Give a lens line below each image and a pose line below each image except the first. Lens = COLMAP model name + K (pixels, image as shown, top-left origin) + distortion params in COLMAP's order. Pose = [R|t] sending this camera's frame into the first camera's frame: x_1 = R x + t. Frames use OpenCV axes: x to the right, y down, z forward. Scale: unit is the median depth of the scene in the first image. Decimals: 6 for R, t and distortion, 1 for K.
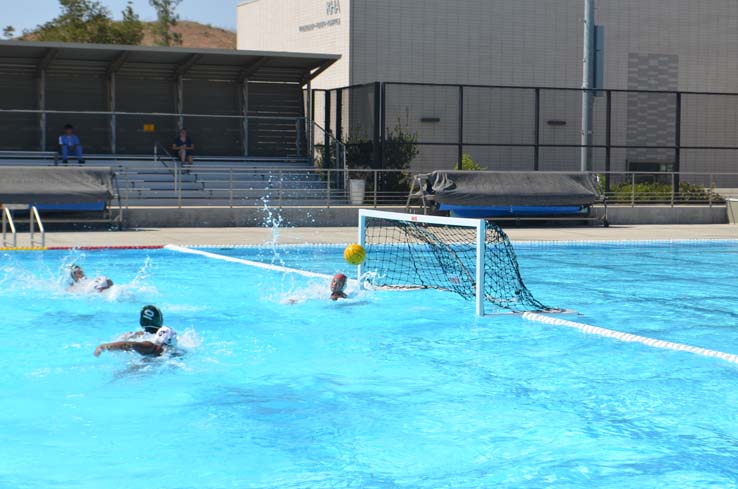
lens RADIAL K [[1566.4, 0, 362.6], [0, 1566.4, 245.2], [0, 0, 1]] dist [0.072980, 0.000000]
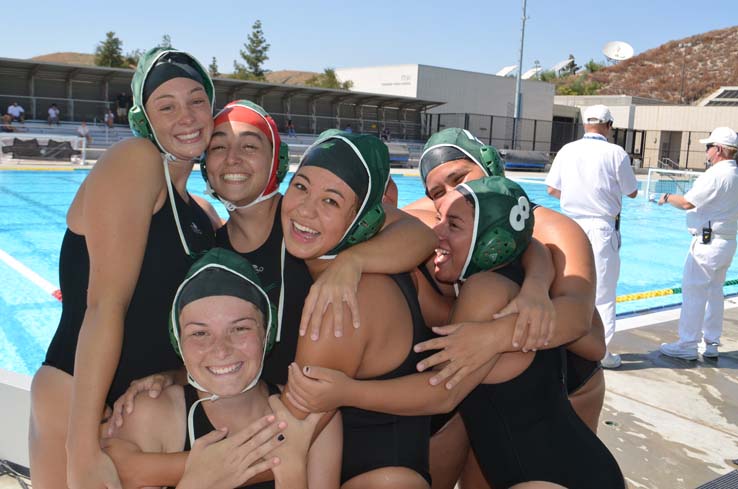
lens RADIAL K [[778.9, 0, 370.3], [0, 778.9, 245.9], [0, 0, 1]] dist [-0.081604, 0.000000]
pose [[0.962103, 0.005043, 0.272639, -0.378275], [-0.030235, 0.995637, 0.088276, 0.003810], [-0.271005, -0.093174, 0.958058, -0.149913]]
